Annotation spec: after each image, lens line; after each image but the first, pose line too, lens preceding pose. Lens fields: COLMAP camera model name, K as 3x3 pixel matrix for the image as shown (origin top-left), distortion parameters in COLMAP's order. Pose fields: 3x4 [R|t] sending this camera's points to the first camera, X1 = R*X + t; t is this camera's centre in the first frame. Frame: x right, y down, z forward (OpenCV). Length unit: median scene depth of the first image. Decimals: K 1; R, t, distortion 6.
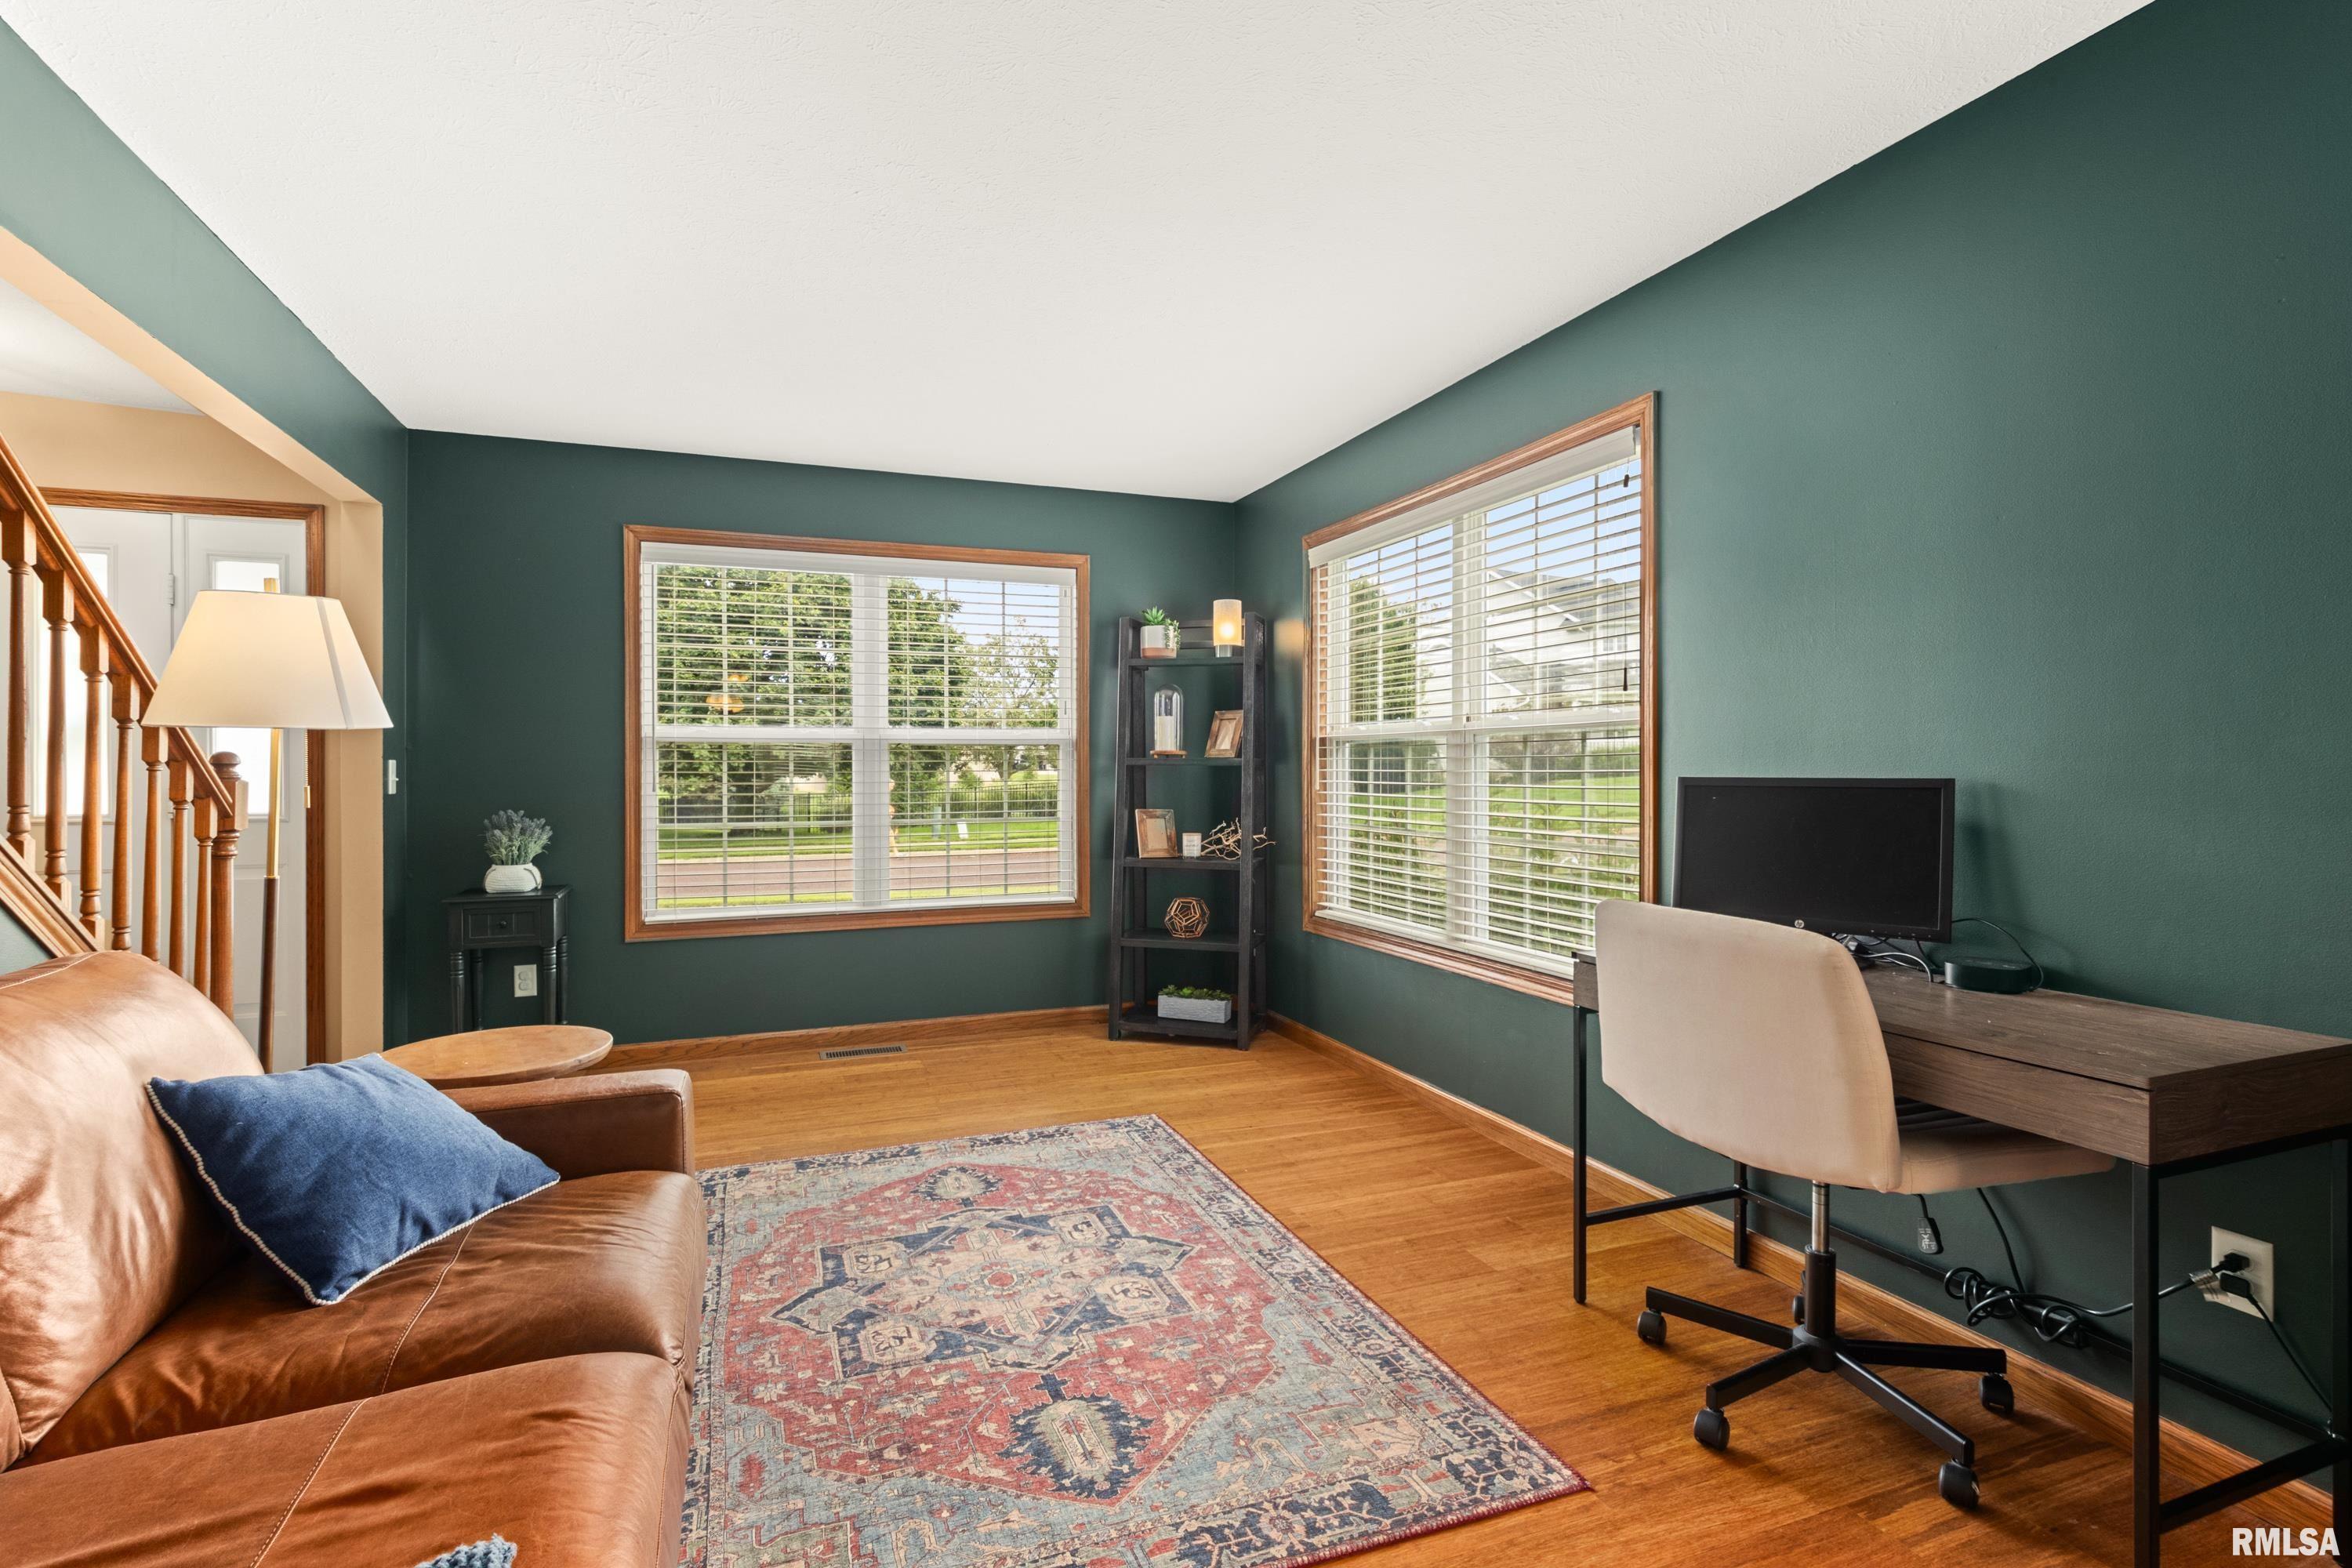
lens RADIAL K [[1104.6, 0, 1167.7], [0, 1104.6, 770.7], [0, 0, 1]] dist [0.003043, -0.001268]
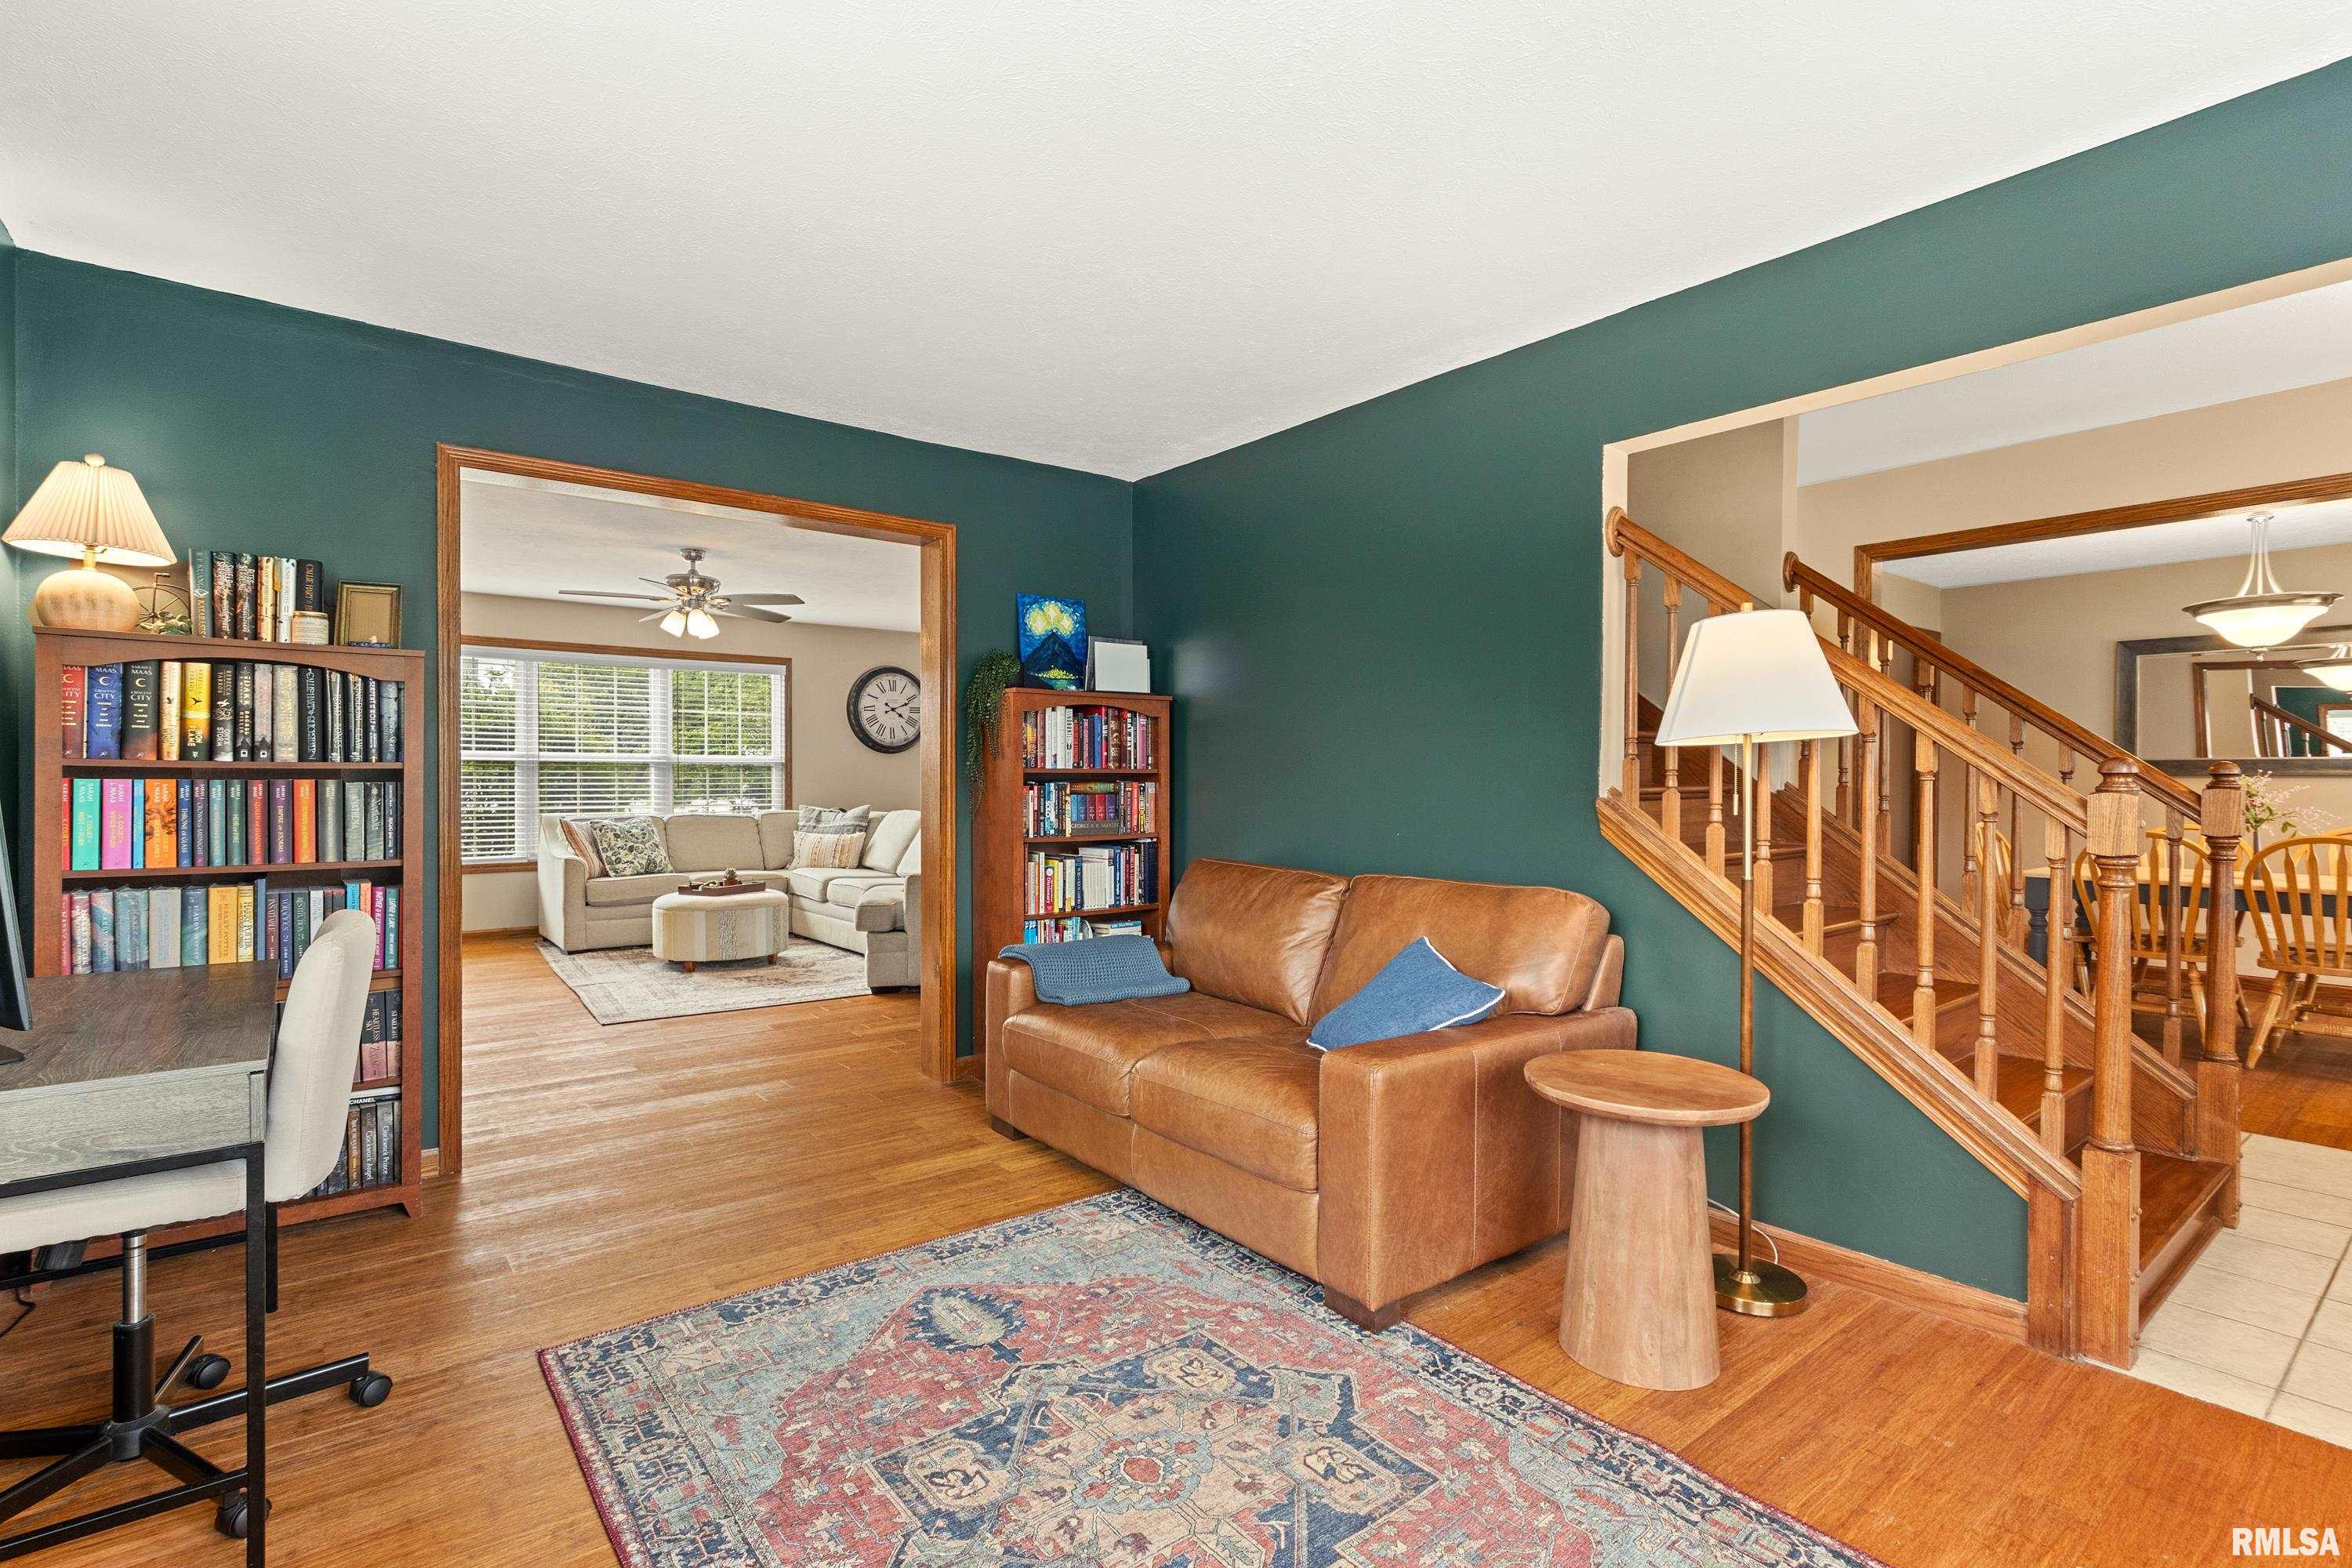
lens RADIAL K [[1104.6, 0, 1168.7], [0, 1104.6, 777.2], [0, 0, 1]] dist [0.003043, -0.001268]
pose [[-0.954589, -0.001670, -0.297923, 0.057940], [-0.002717, 0.999992, 0.003100, -0.005519], [0.297915, 0.003768, -0.954585, 1.843273]]
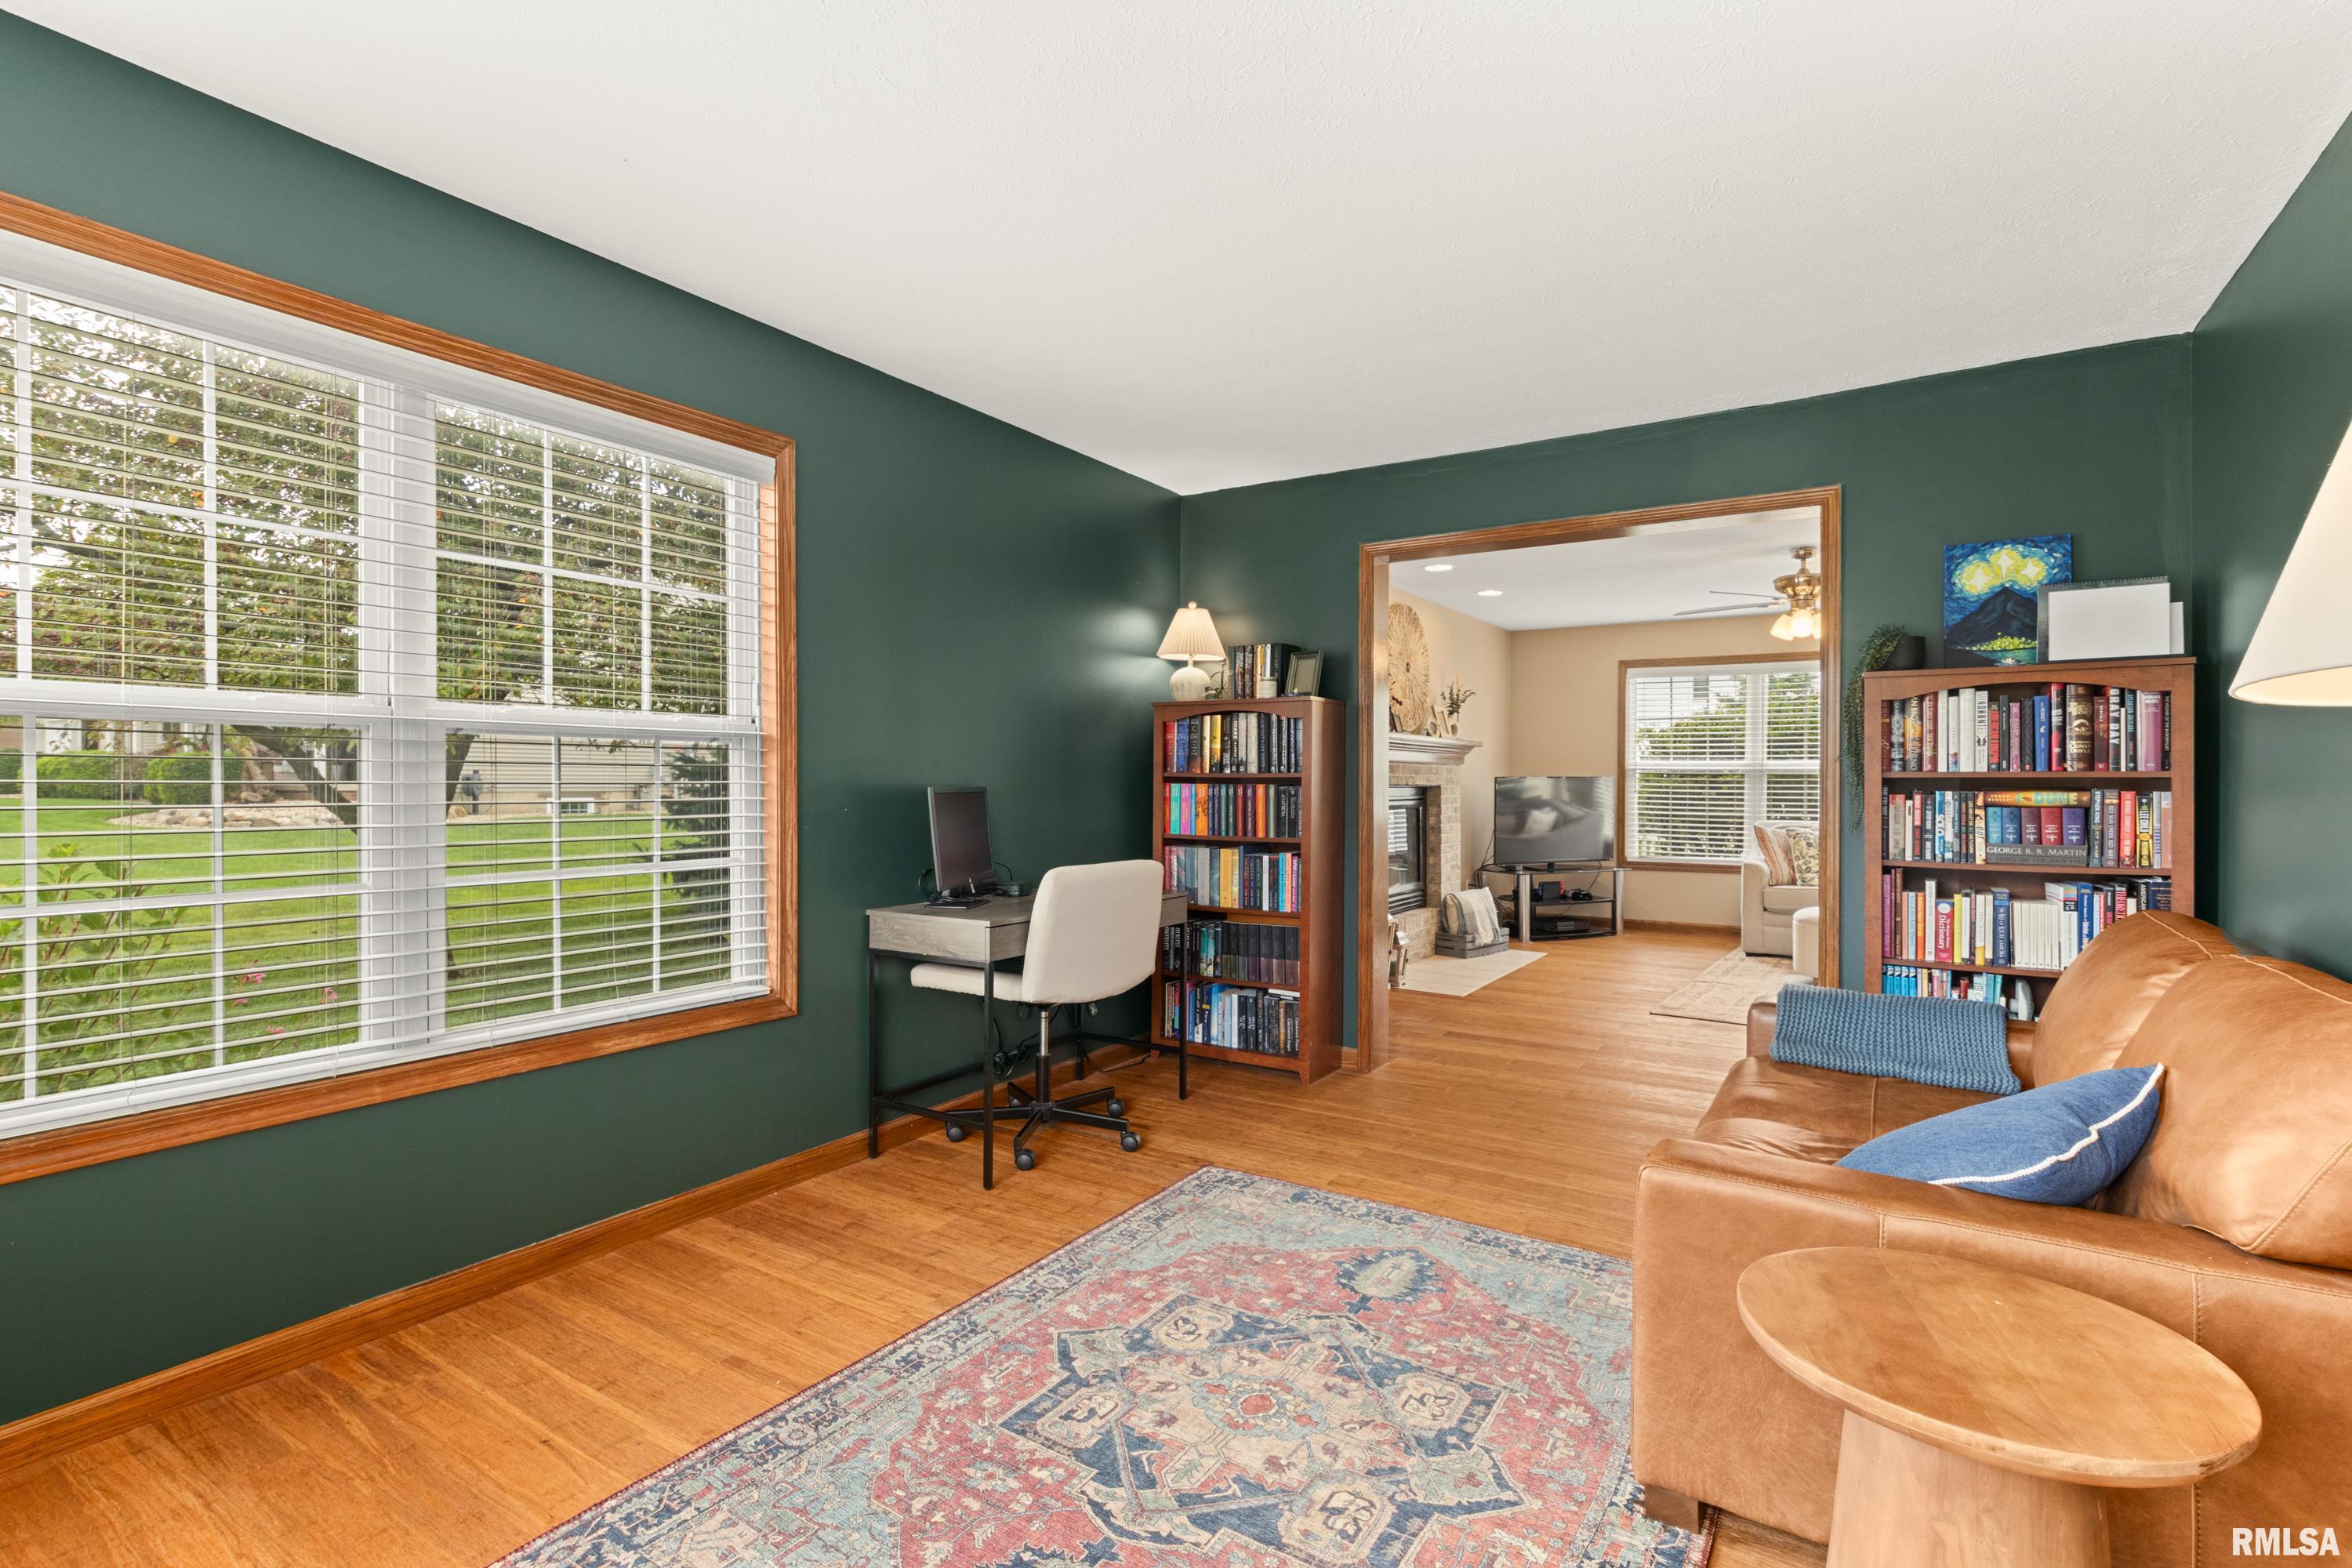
lens RADIAL K [[1104.6, 0, 1161.6], [0, 1104.6, 779.8], [0, 0, 1]] dist [0.003043, -0.001268]
pose [[-0.586538, 0.001309, 0.809921, -0.832999], [-0.000791, 0.999997, -0.002189, -0.000157], [-0.809922, -0.001925, -0.586535, 1.658423]]
